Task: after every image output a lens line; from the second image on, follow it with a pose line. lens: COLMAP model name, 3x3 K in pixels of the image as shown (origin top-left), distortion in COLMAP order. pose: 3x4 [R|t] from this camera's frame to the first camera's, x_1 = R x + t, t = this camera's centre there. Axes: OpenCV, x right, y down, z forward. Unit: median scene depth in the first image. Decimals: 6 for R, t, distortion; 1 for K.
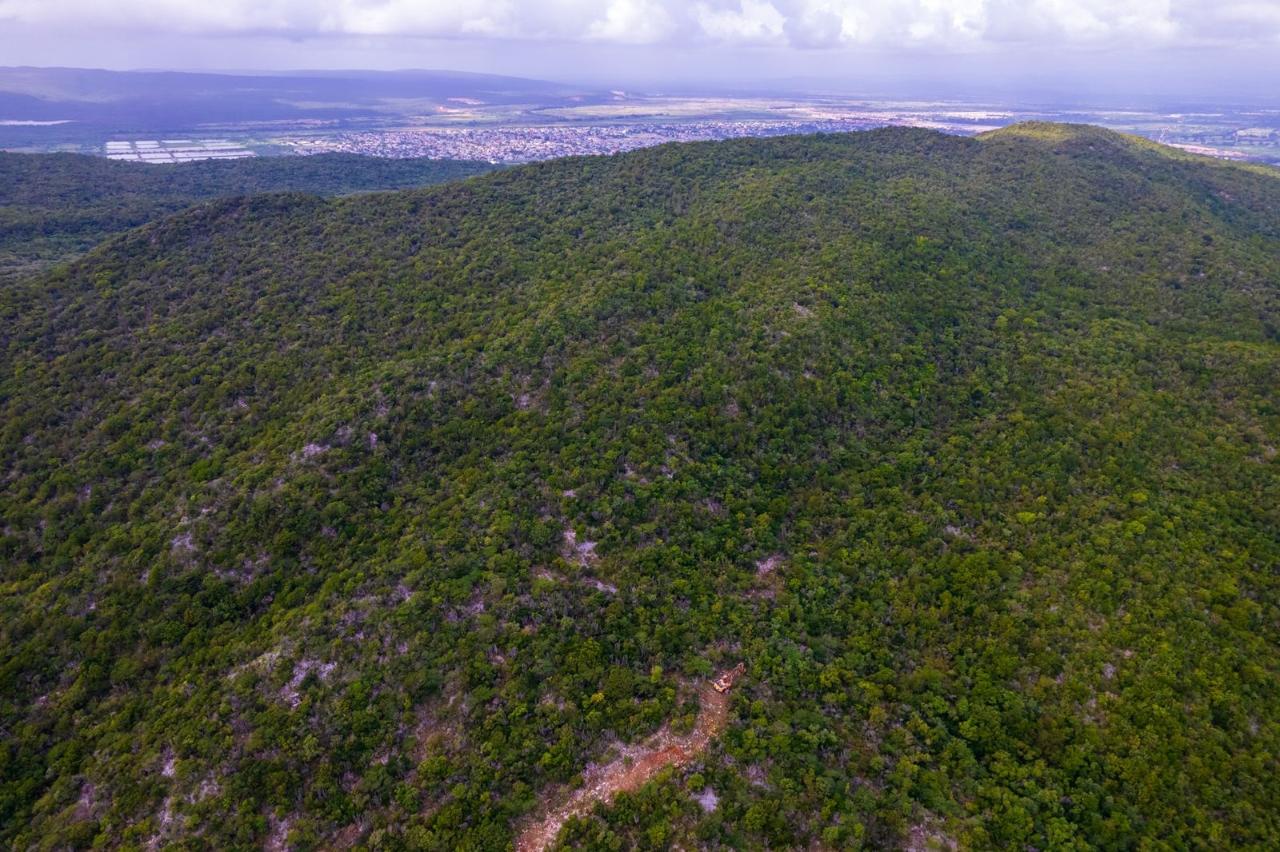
lens RADIAL K [[823.9, 0, 640.2], [0, 823.9, 430.7], [0, 0, 1]] dist [-0.079035, 0.071185]
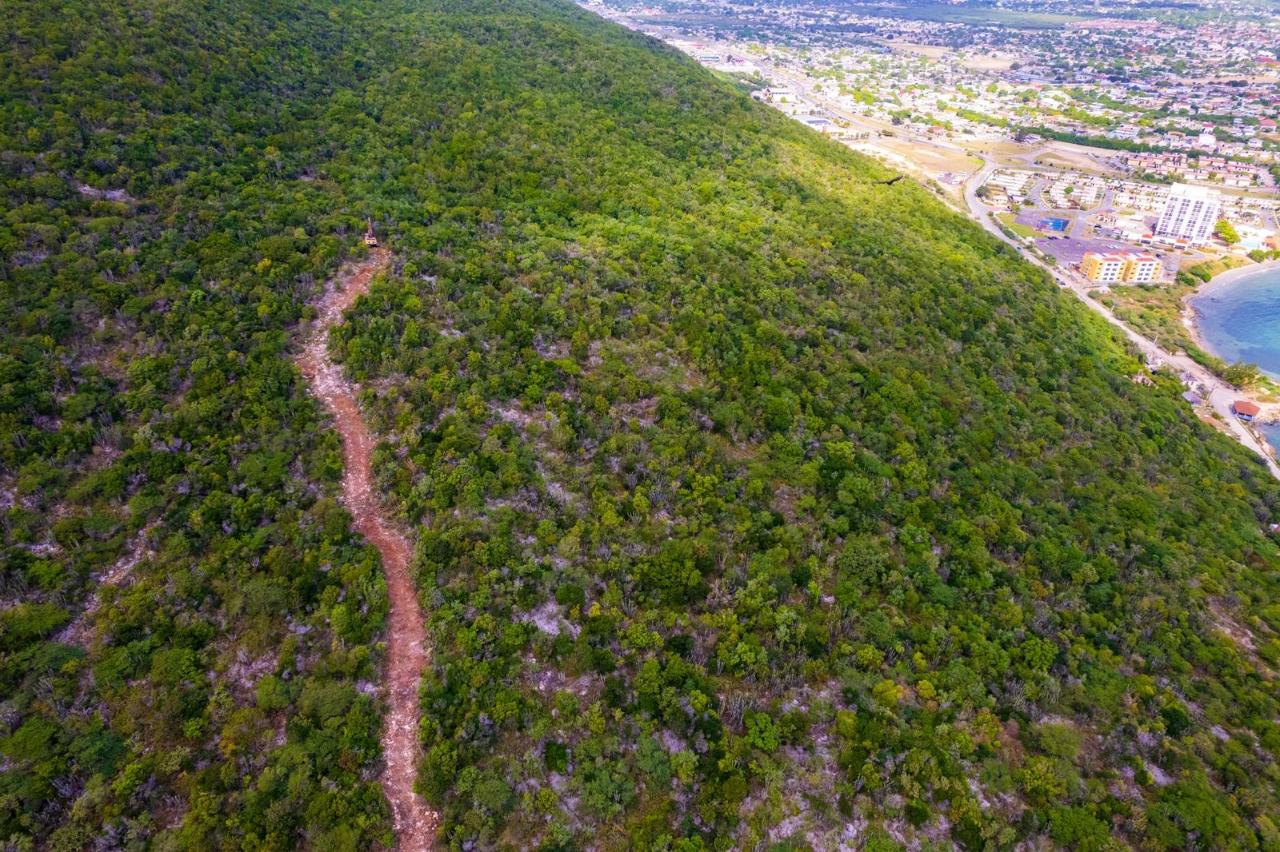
lens RADIAL K [[809.6, 0, 640.0], [0, 809.6, 439.1], [0, 0, 1]] dist [-0.070258, 0.060376]
pose [[0.601754, -0.429595, 0.673305, -0.321650], [0.317419, 0.902220, 0.291965, 0.243444], [-0.732896, 0.038029, 0.679277, 0.041412]]
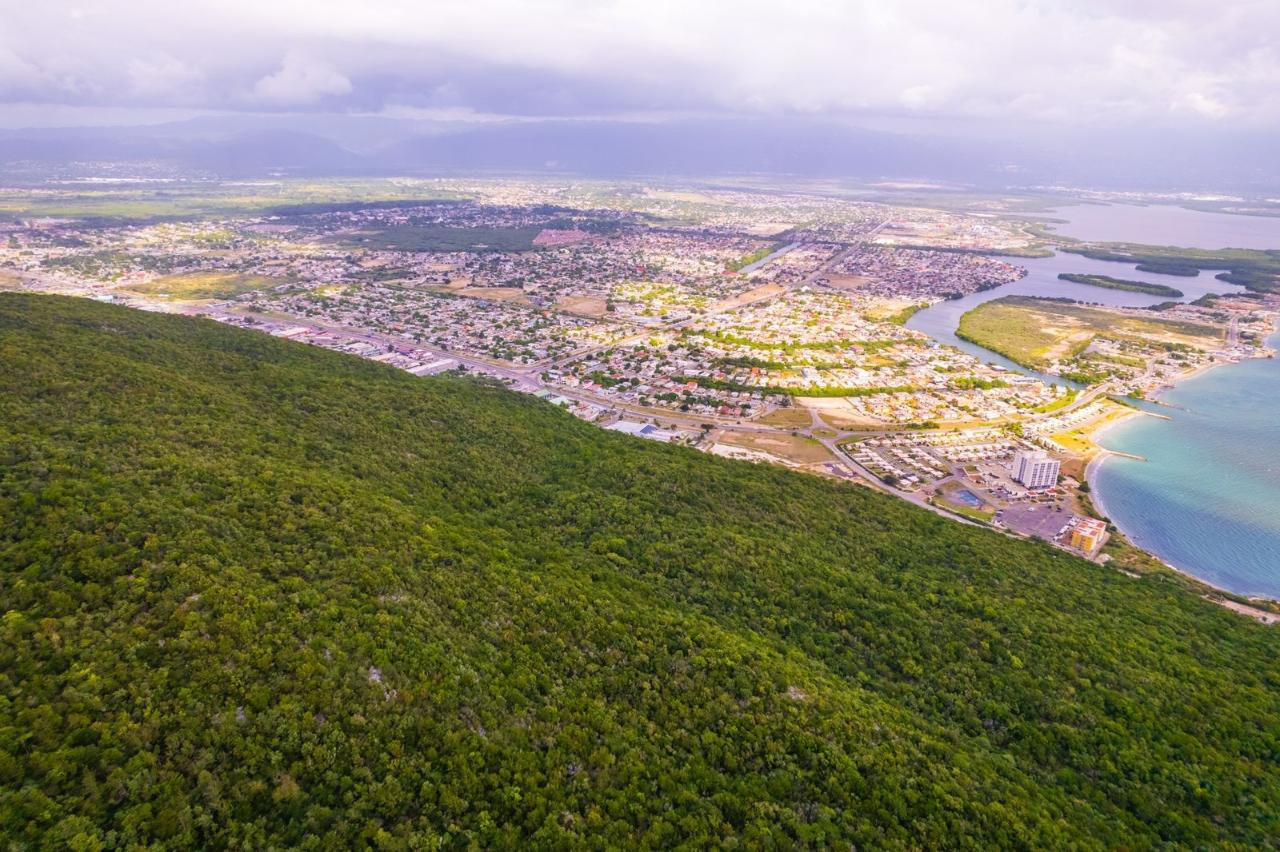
lens RADIAL K [[823.9, 0, 640.4], [0, 823.9, 425.5], [0, 0, 1]] dist [-0.079035, 0.071185]
pose [[-0.115712, -0.346233, 0.930985, -0.363467], [0.381314, 0.849980, 0.363501, -0.707111], [-0.917175, 0.397059, 0.033670, 1.183808]]
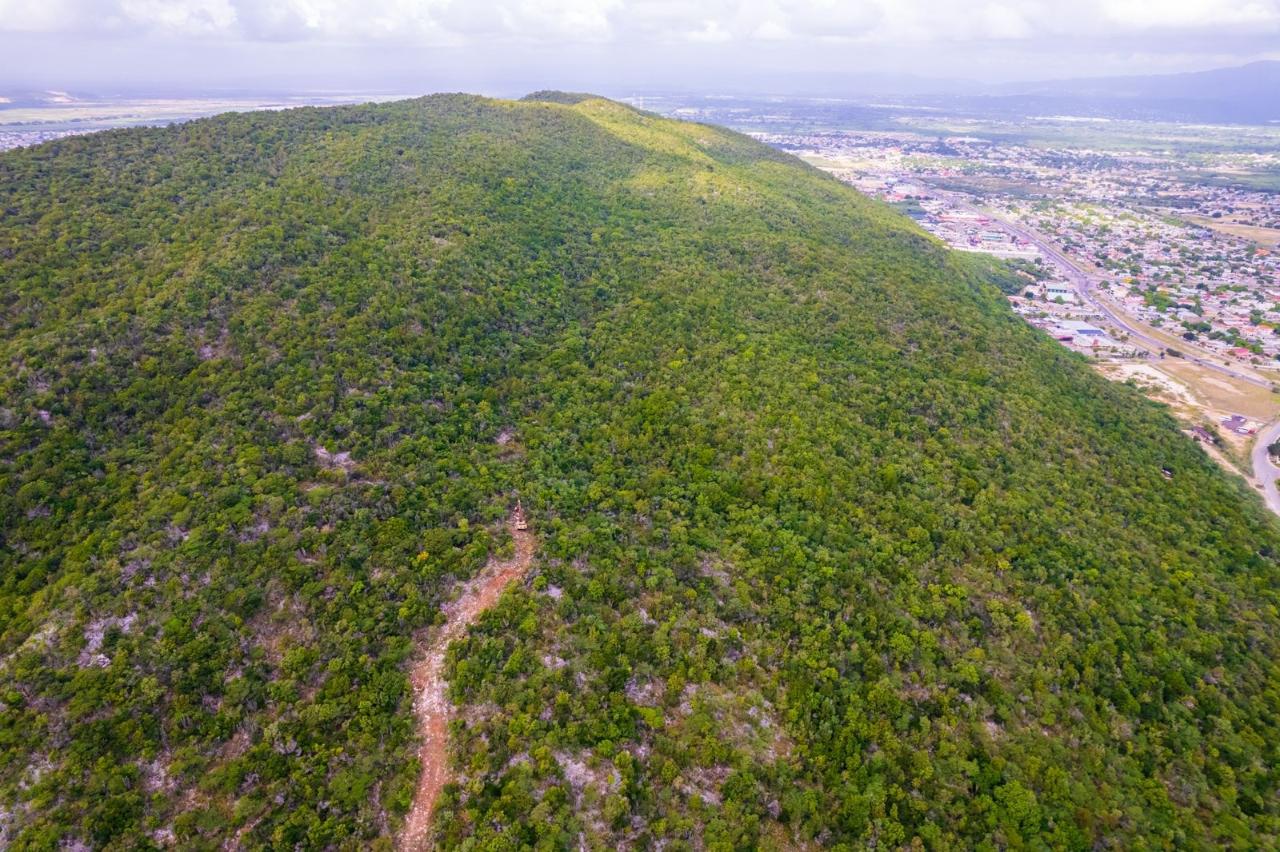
lens RADIAL K [[823.9, 0, 645.1], [0, 823.9, 424.5], [0, 0, 1]] dist [-0.079035, 0.071185]
pose [[0.837158, -0.219376, 0.501039, -0.201055], [0.220486, 0.973669, 0.057916, 0.101238], [-0.500552, 0.061988, 0.863484, -0.064367]]
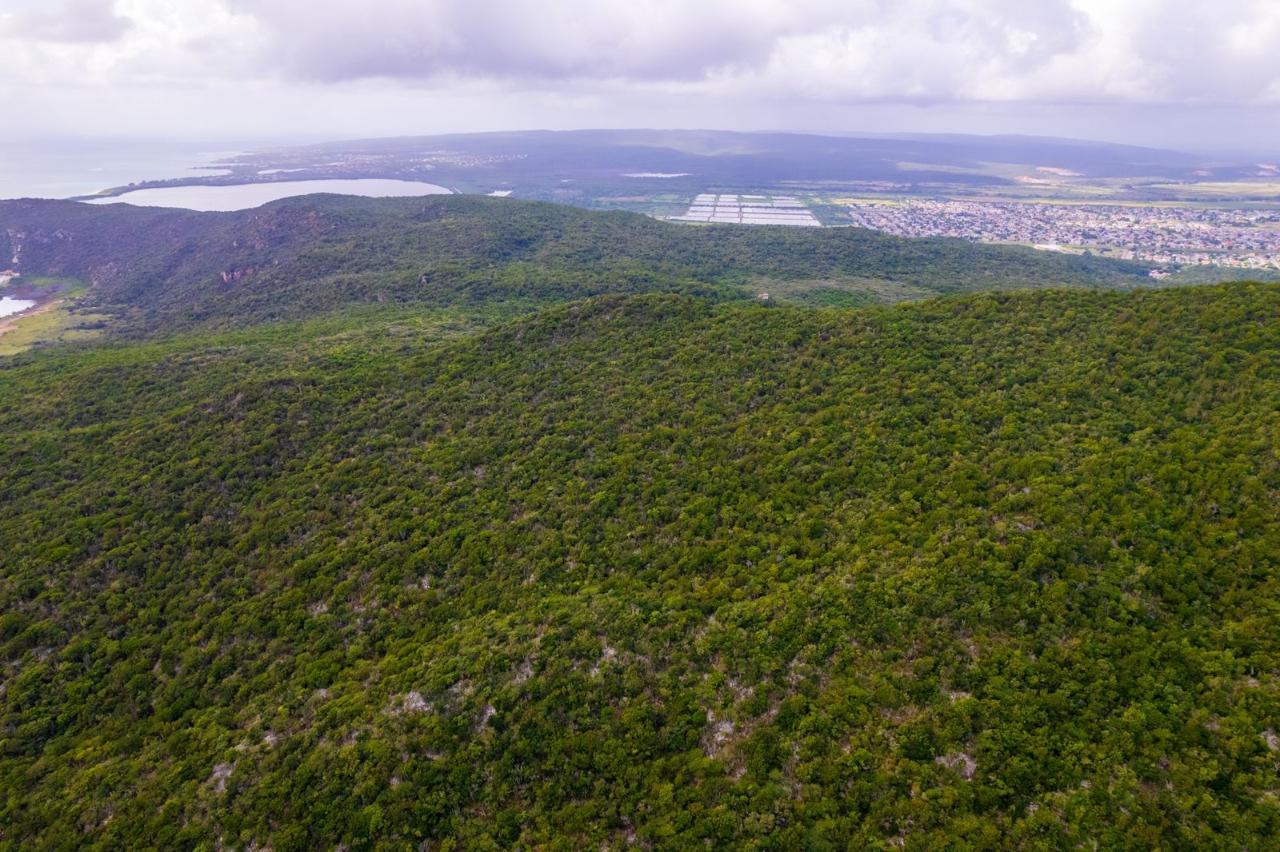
lens RADIAL K [[823.9, 0, 637.4], [0, 823.9, 429.5], [0, 0, 1]] dist [-0.079035, 0.071185]
pose [[0.783446, 0.215405, -0.582935, 0.112482], [-0.253948, 0.967085, 0.016057, -0.242865], [0.567207, 0.135455, 0.812360, 0.430871]]
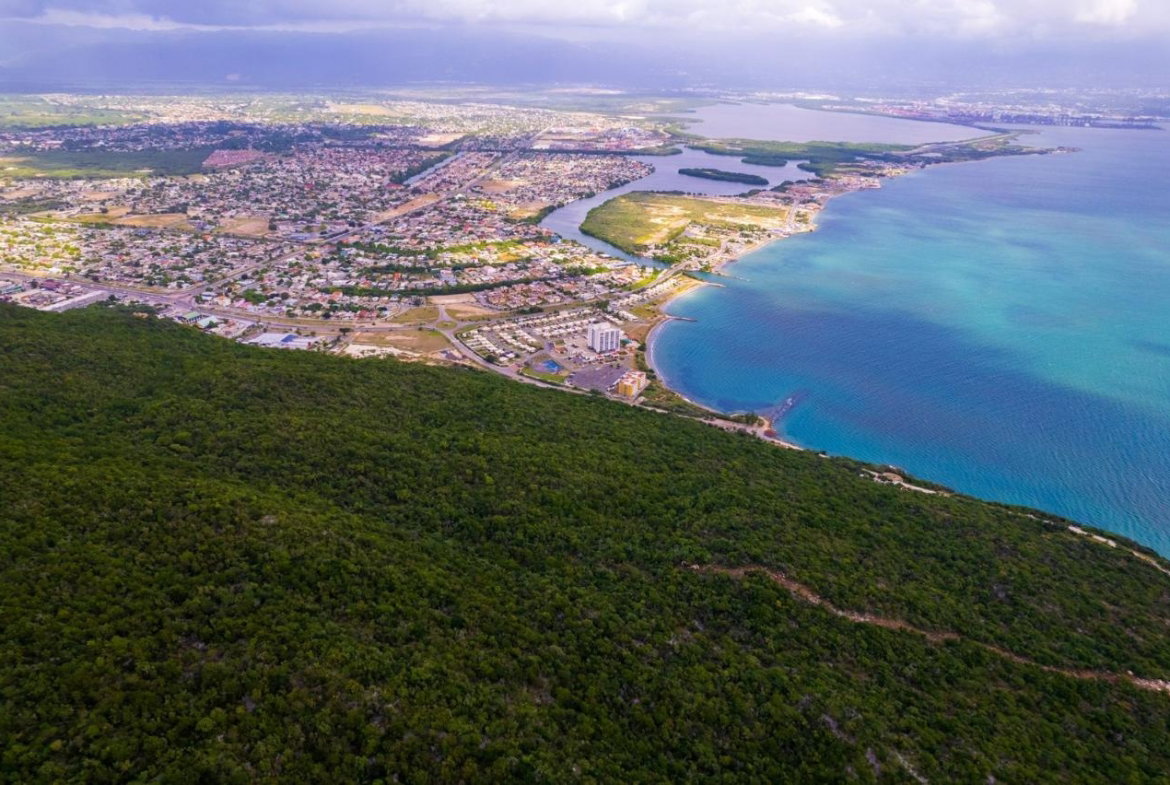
lens RADIAL K [[753.1, 0, 587.5], [0, 753.1, 401.7], [0, 0, 1]] dist [-0.079035, 0.071185]
pose [[-0.406214, -0.412465, 0.815391, -0.673399], [0.344492, 0.757363, 0.554731, -0.688574], [-0.846354, 0.506235, -0.165561, 0.904370]]
